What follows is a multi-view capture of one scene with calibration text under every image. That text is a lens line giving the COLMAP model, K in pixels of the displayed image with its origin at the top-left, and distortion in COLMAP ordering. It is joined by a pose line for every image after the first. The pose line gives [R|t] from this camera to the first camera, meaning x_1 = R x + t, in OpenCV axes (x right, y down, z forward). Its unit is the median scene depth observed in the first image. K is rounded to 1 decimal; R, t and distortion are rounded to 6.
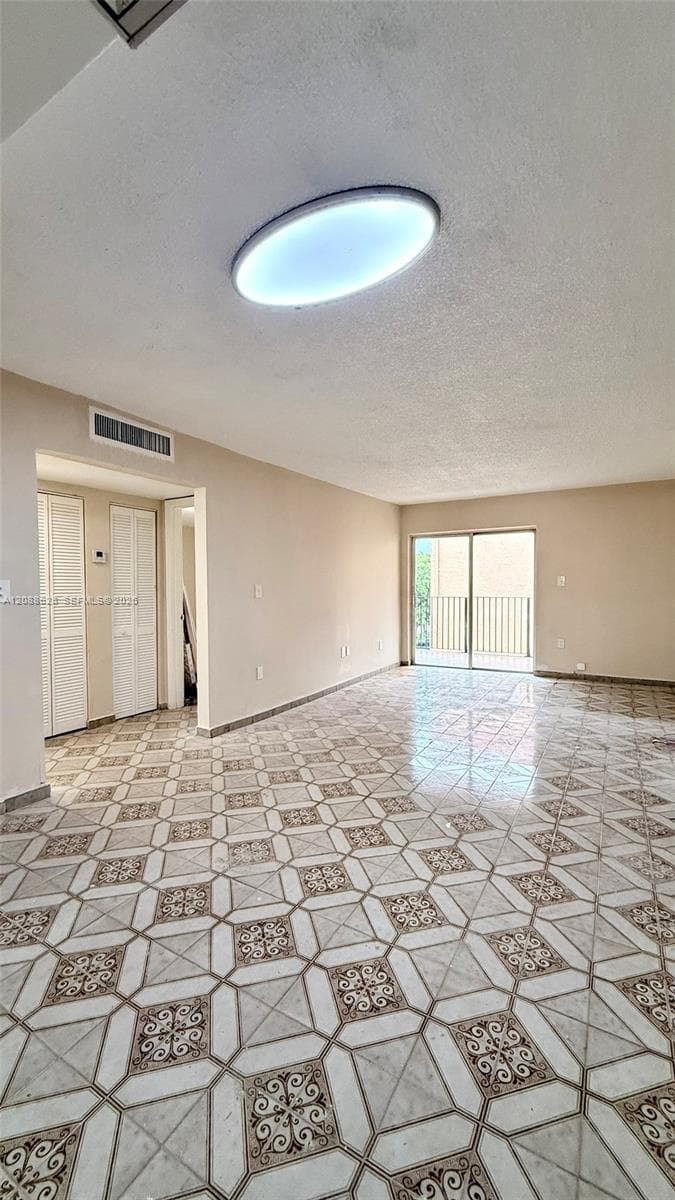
lens RADIAL K [[472.6, 0, 337.5], [0, 472.6, 600.0], [0, 0, 1]] dist [-0.000134, 0.000211]
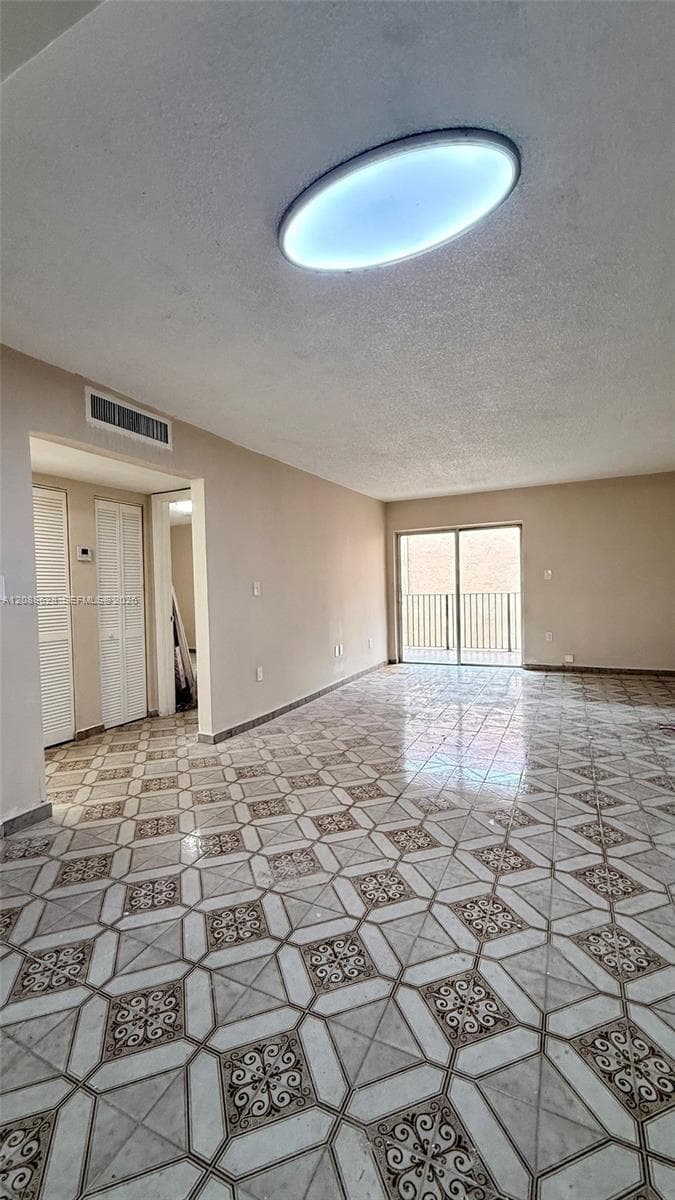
lens RADIAL K [[472.6, 0, 337.5], [0, 472.6, 600.0], [0, 0, 1]] dist [-0.000134, 0.000211]
pose [[0.996706, -0.021093, 0.078306, -0.126969], [0.021555, 0.999755, -0.005060, 0.020181], [-0.078180, 0.006732, 0.996917, 0.056064]]
